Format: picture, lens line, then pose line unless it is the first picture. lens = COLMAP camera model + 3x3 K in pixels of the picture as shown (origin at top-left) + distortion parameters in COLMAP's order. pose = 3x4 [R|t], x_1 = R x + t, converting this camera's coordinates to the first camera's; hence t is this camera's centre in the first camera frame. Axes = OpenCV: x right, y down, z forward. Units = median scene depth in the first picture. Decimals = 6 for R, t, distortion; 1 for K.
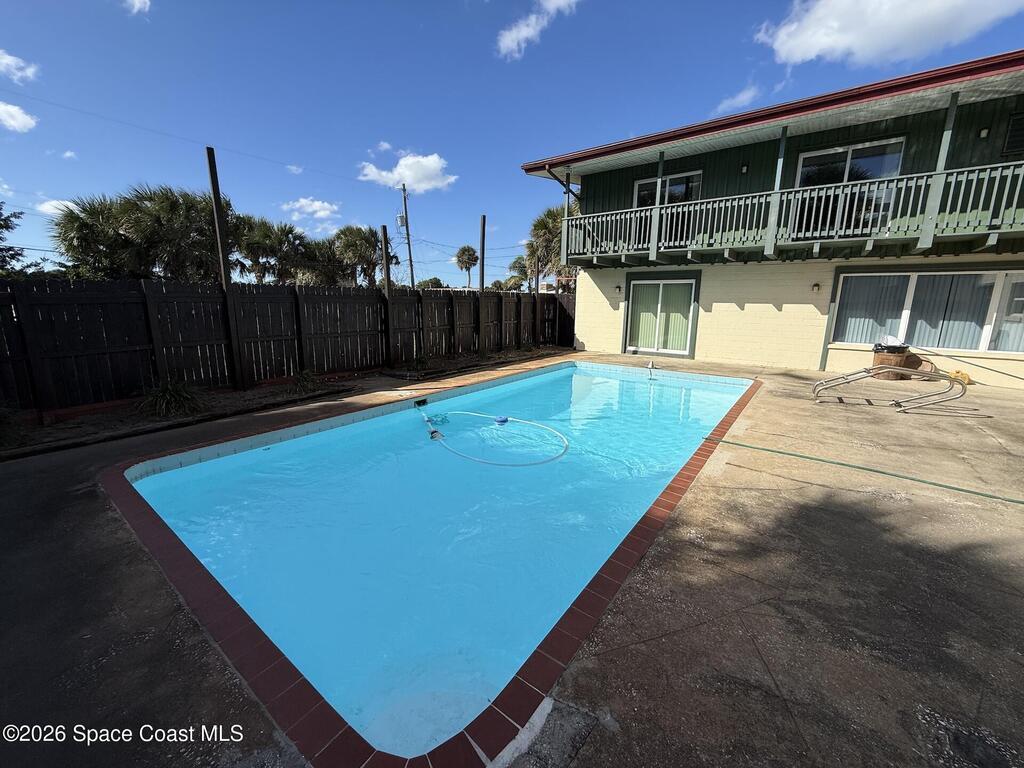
lens RADIAL K [[408.7, 0, 512.0], [0, 408.7, 384.0], [0, 0, 1]] dist [0.000937, -0.000508]
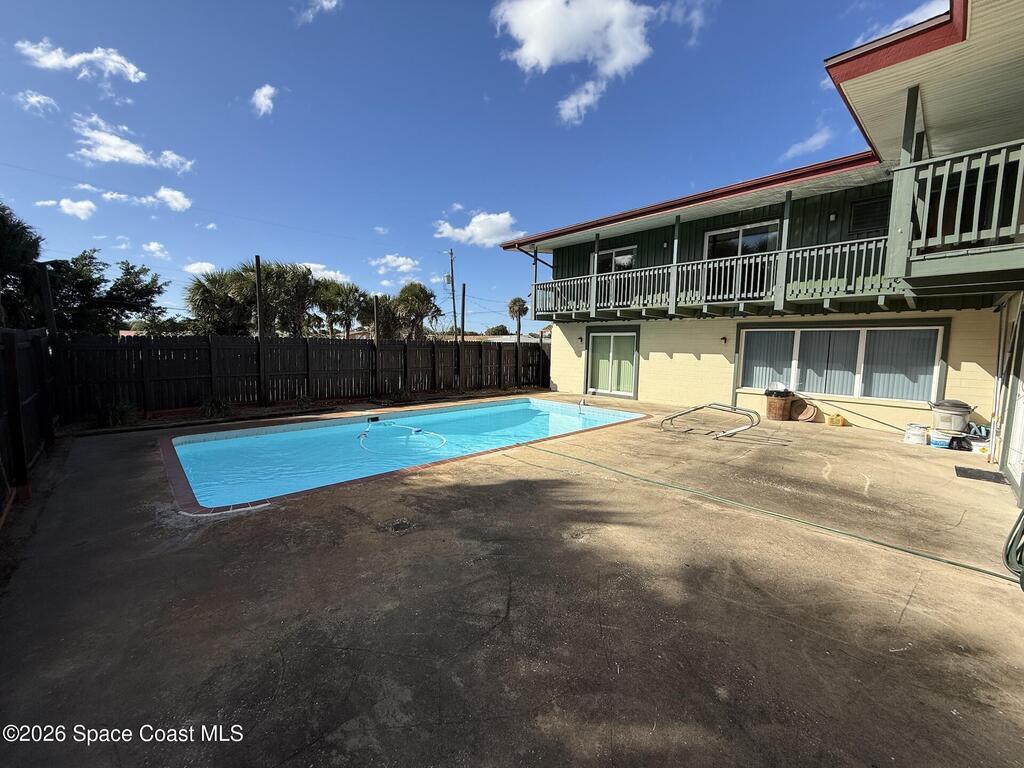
lens RADIAL K [[408.7, 0, 512.0], [0, 408.7, 384.0], [0, 0, 1]] dist [0.000937, -0.000508]
pose [[0.985423, 0.024023, -0.168417, 0.305733], [-0.042443, 0.993391, -0.106641, 0.034258], [0.164742, 0.112235, 0.979930, -0.207307]]
